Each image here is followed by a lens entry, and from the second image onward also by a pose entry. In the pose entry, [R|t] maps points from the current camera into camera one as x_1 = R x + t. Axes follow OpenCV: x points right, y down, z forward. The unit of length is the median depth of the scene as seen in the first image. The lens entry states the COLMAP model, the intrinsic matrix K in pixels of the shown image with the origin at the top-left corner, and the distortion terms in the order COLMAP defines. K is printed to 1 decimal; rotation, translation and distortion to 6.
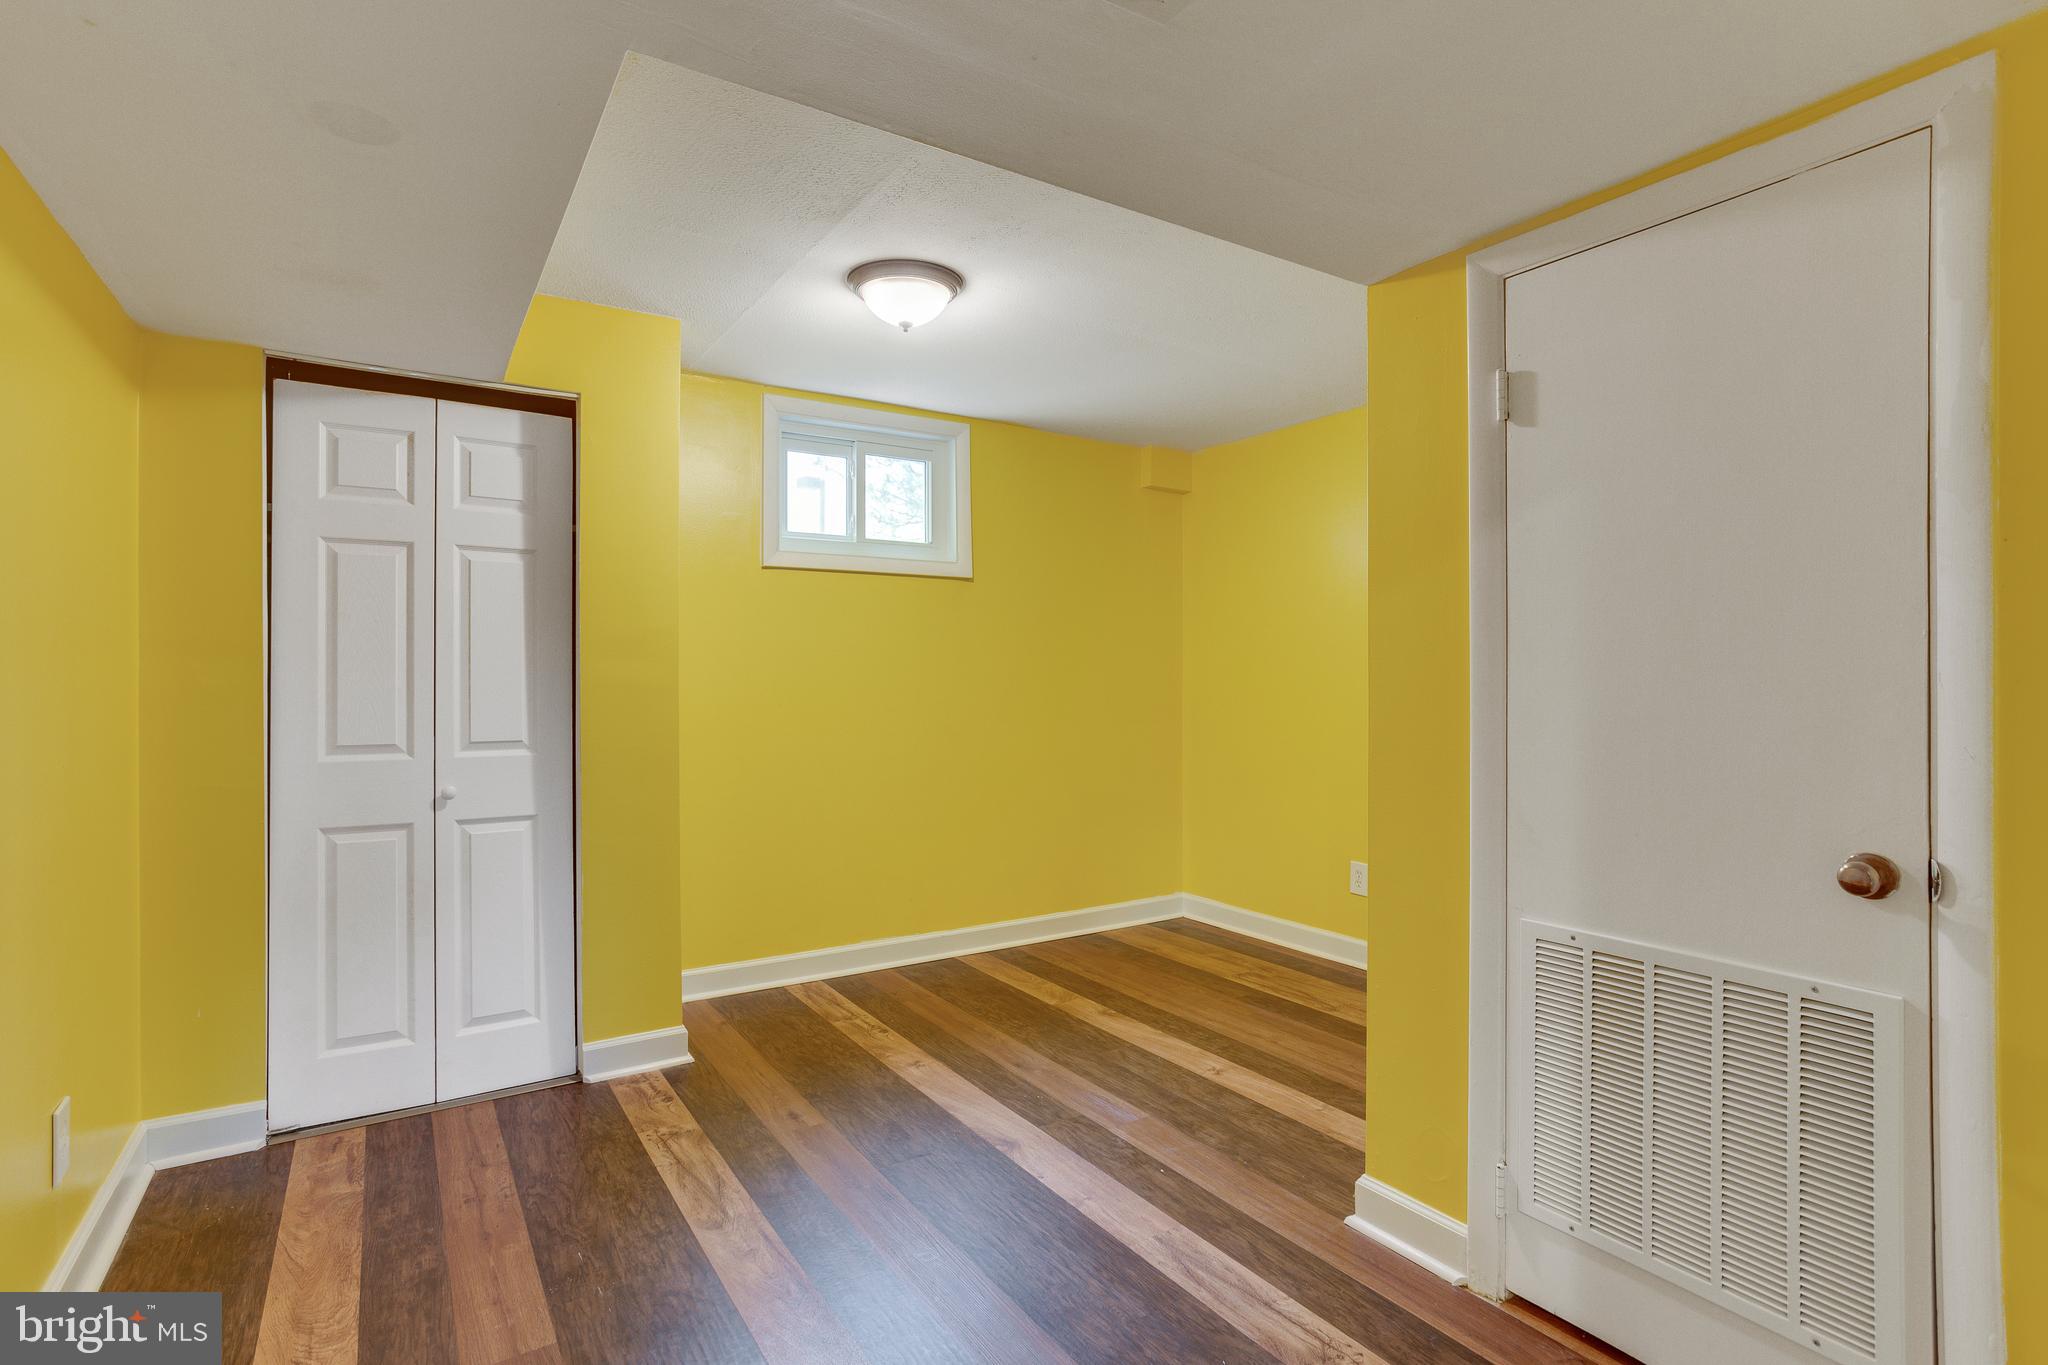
lens RADIAL K [[995.8, 0, 1011.7], [0, 995.8, 680.3], [0, 0, 1]] dist [0.029212, 0.001599]
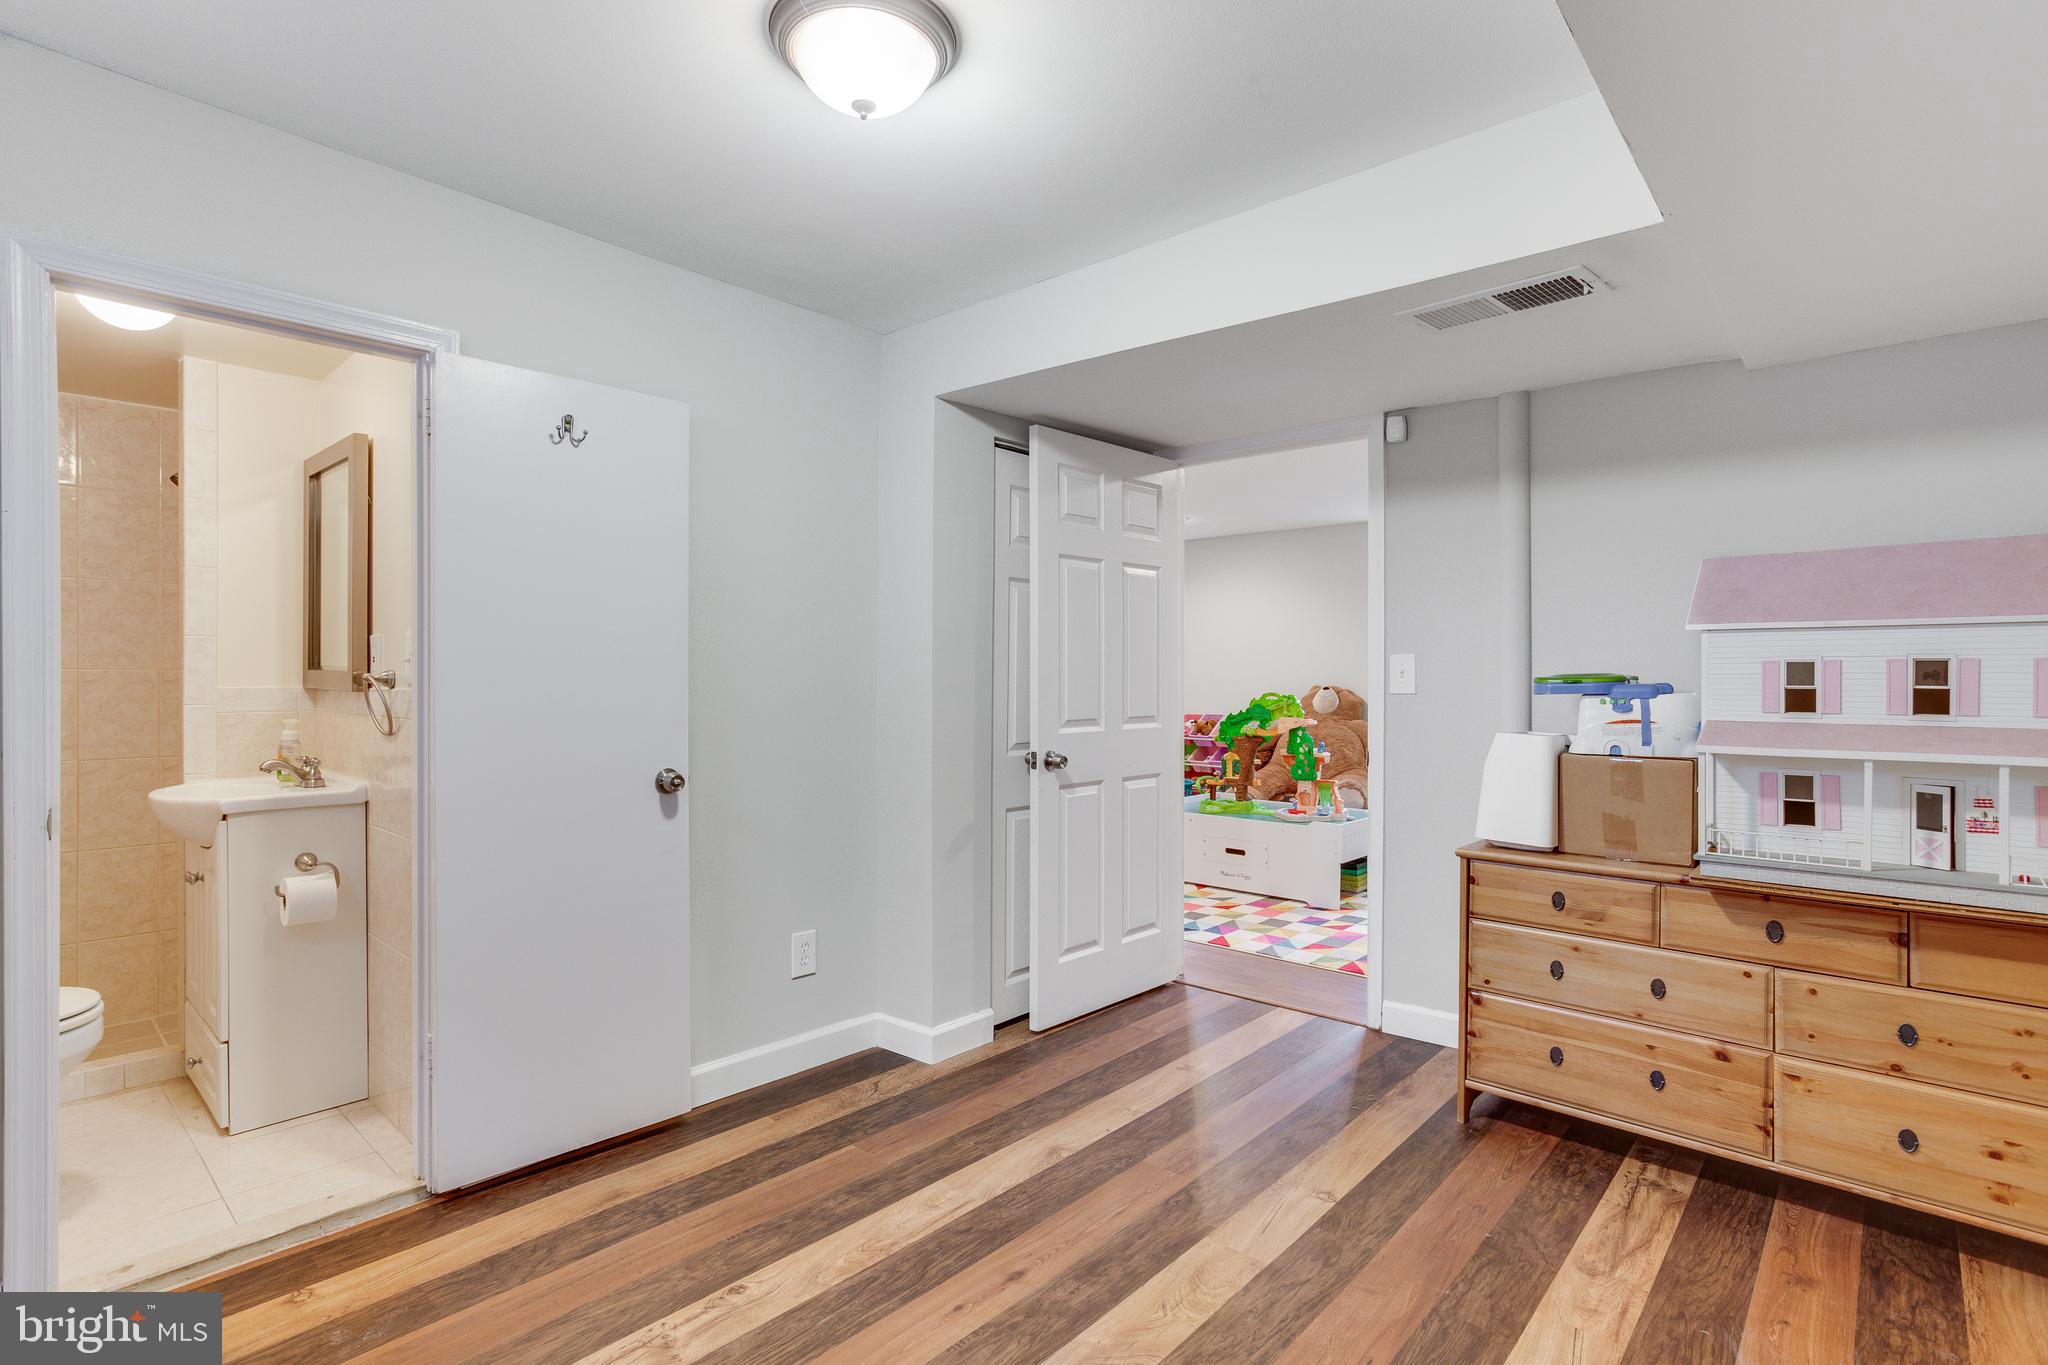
lens RADIAL K [[995.9, 0, 1023.1], [0, 995.9, 683.7], [0, 0, 1]] dist [-0.005025, -0.000652]
pose [[0.270532, -0.001875, -0.962709, 0.436057], [-0.001608, 0.999996, -0.002400, -0.000669], [0.962710, 0.002198, 0.270528, 0.235159]]
